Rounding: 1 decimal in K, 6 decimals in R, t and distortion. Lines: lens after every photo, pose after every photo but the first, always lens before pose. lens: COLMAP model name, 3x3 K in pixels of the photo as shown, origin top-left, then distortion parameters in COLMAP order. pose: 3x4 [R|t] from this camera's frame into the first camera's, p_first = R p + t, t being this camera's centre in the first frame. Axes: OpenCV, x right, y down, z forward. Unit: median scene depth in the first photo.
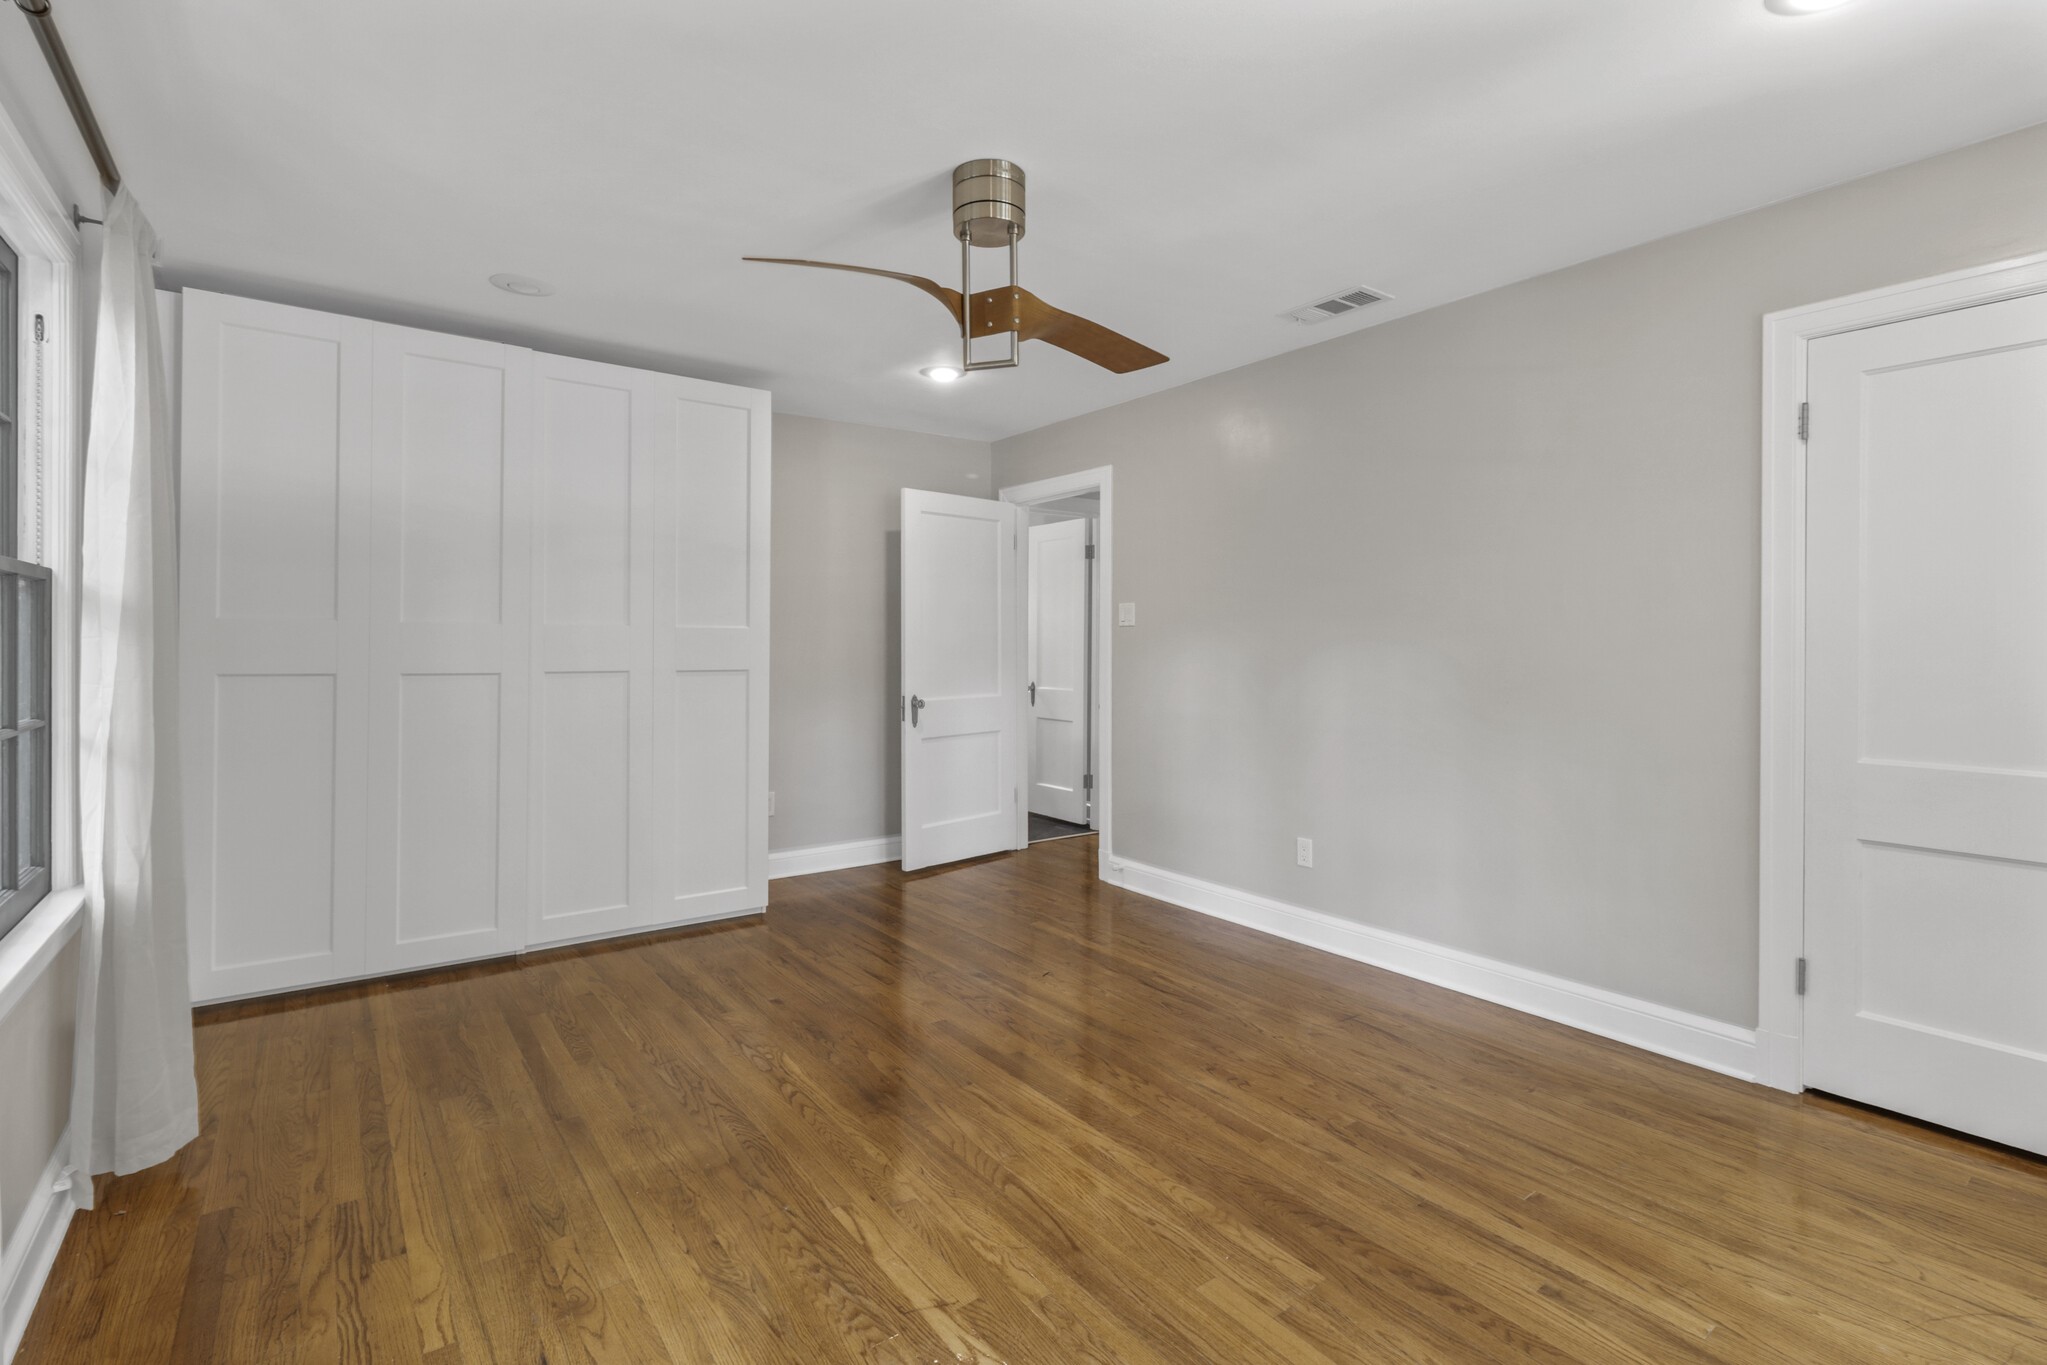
lens RADIAL K [[940.3, 0, 1018.2], [0, 940.3, 659.7], [0, 0, 1]] dist [0.000786, -0.000514]
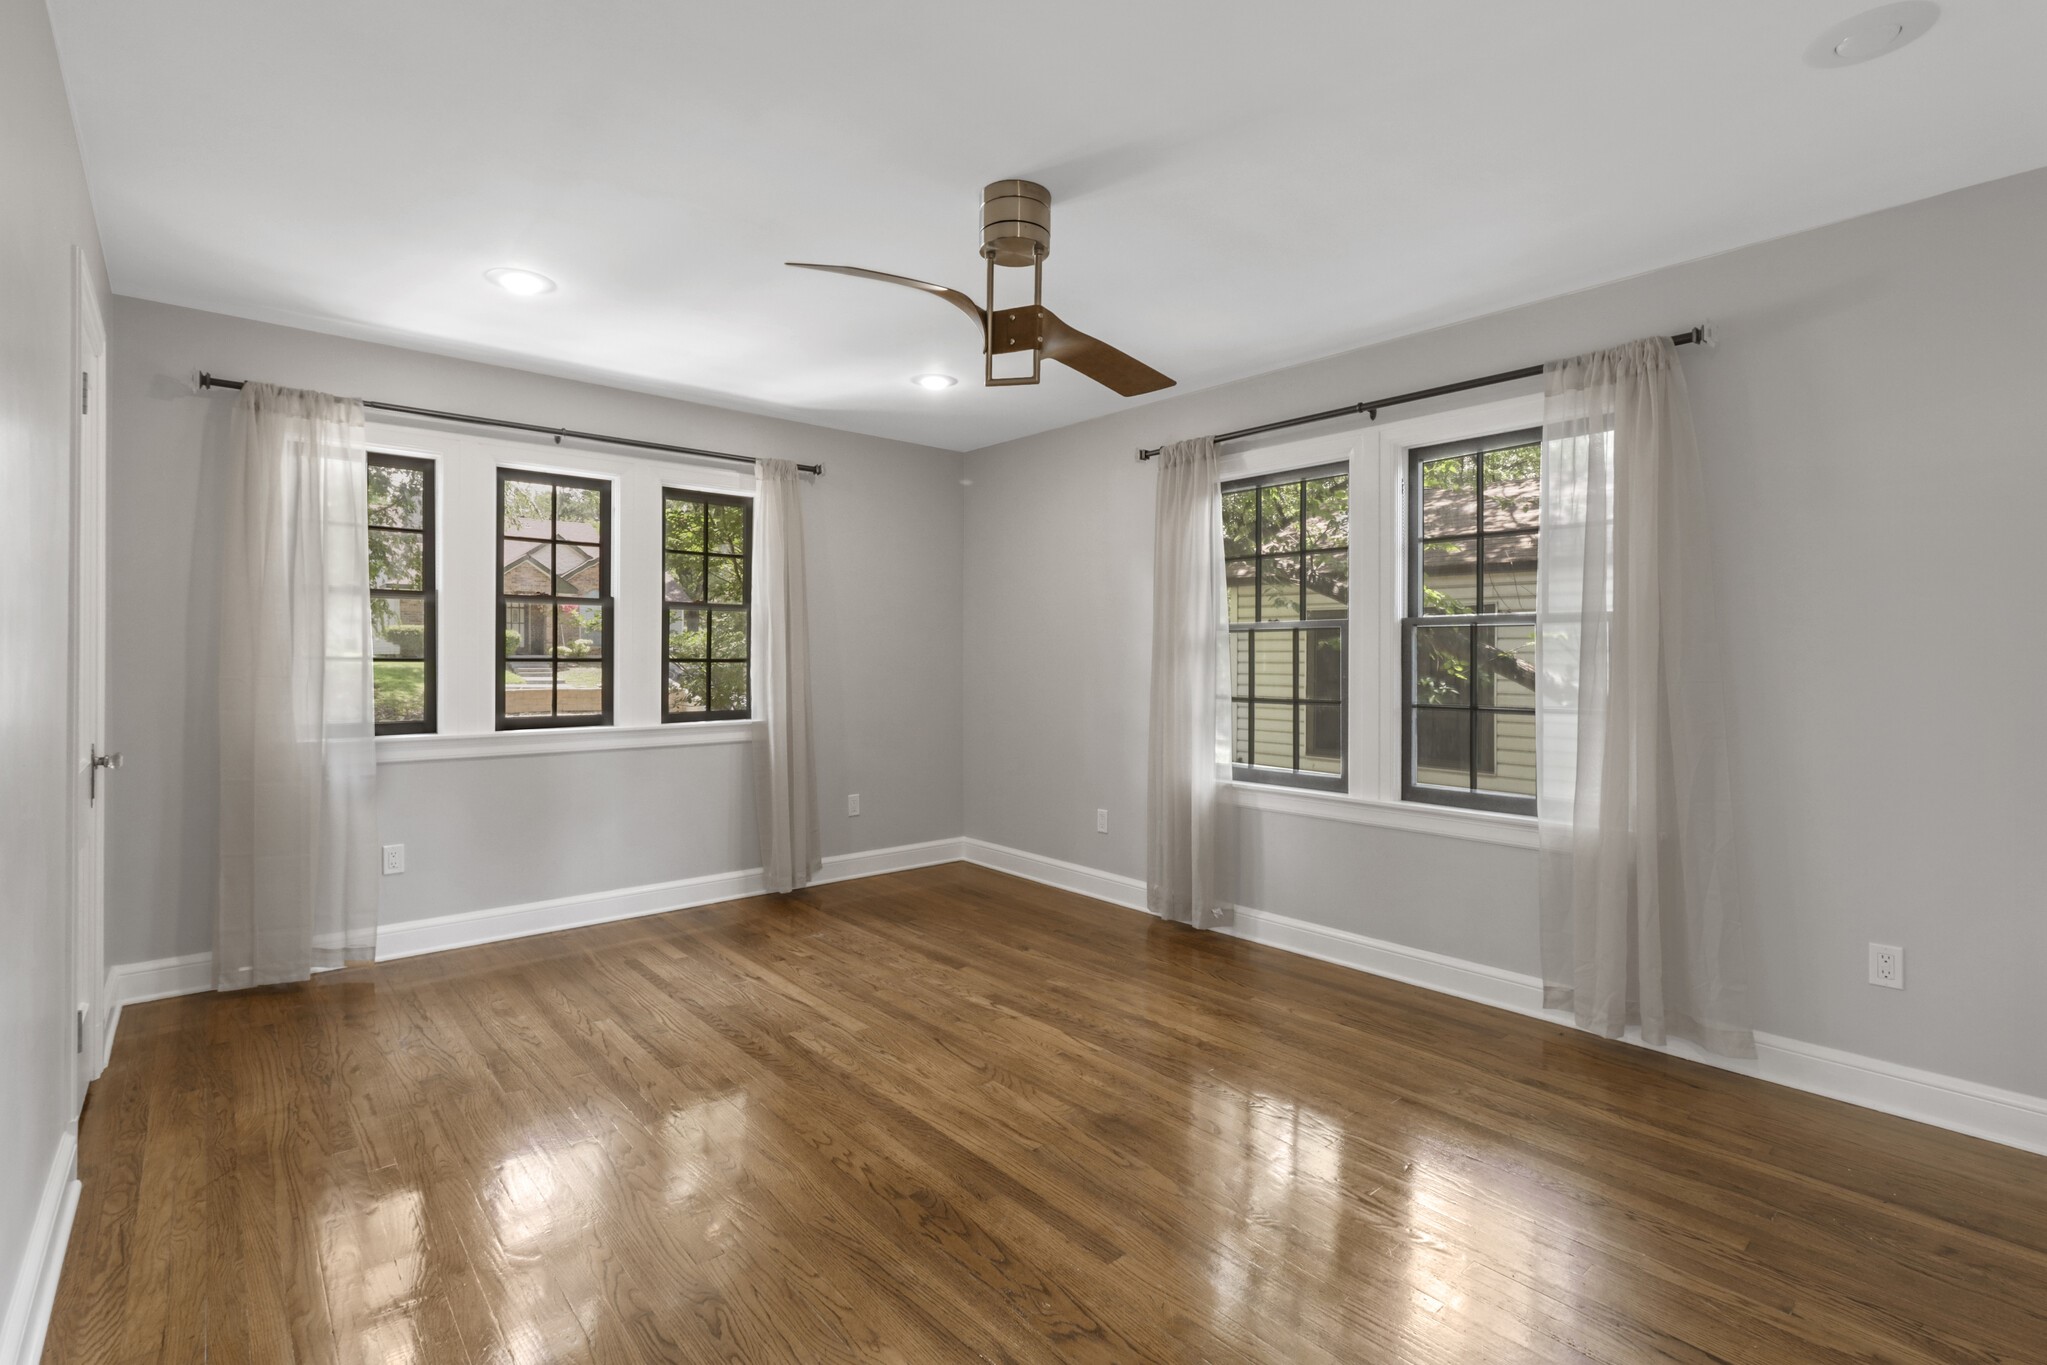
lens RADIAL K [[940.3, 0, 1018.2], [0, 940.3, 659.7], [0, 0, 1]] dist [0.000786, -0.000514]
pose [[-0.997007, -0.007478, -0.076943, 0.044471], [-0.009147, 0.999730, 0.021355, -0.039590], [0.076762, 0.021995, -0.996807, 2.259971]]
